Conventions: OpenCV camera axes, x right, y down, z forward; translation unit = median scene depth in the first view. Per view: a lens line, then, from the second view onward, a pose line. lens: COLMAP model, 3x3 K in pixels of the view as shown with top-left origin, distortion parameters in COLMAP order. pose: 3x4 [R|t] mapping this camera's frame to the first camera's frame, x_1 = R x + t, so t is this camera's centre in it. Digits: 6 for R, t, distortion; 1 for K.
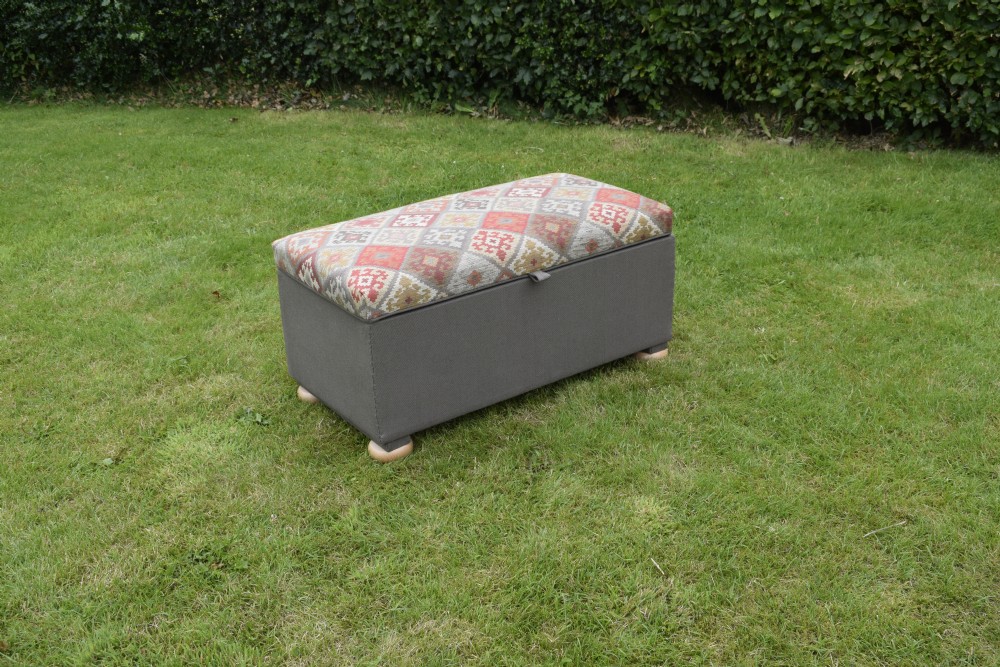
lens RADIAL K [[1113.2, 0, 500.8], [0, 1113.2, 332.1], [0, 0, 1]] dist [-0.011444, 0.002556]
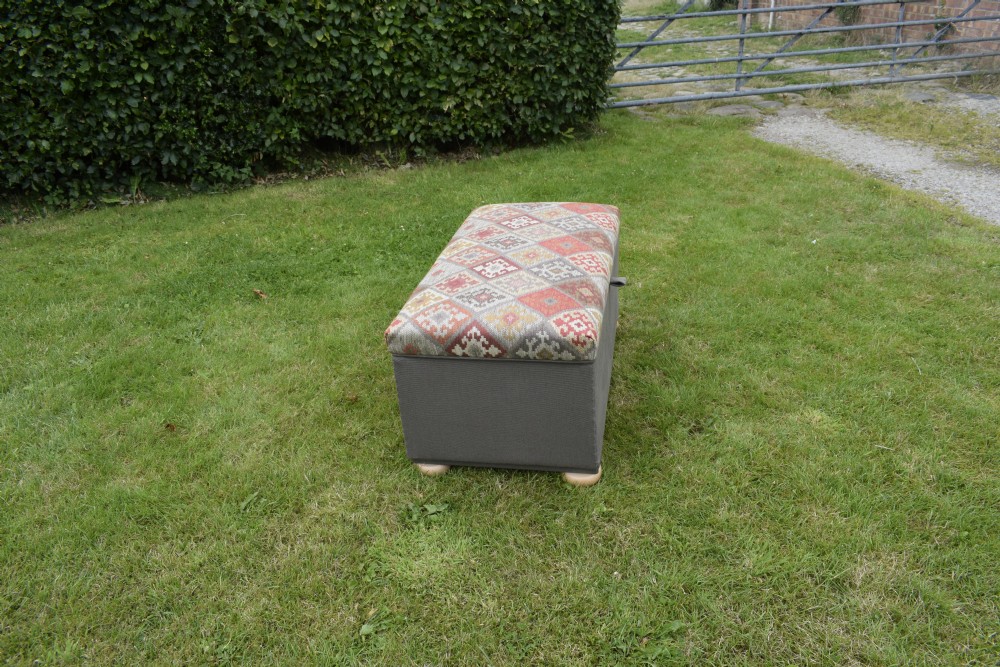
lens RADIAL K [[770.8, 0, 500.0], [0, 770.8, 333.5], [0, 0, 1]] dist [-0.011574, 0.003445]
pose [[0.718709, -0.321216, 0.616667, -0.312274], [0.305020, 0.942653, 0.135527, -0.079985], [-0.624837, 0.090691, 0.775470, 0.251700]]
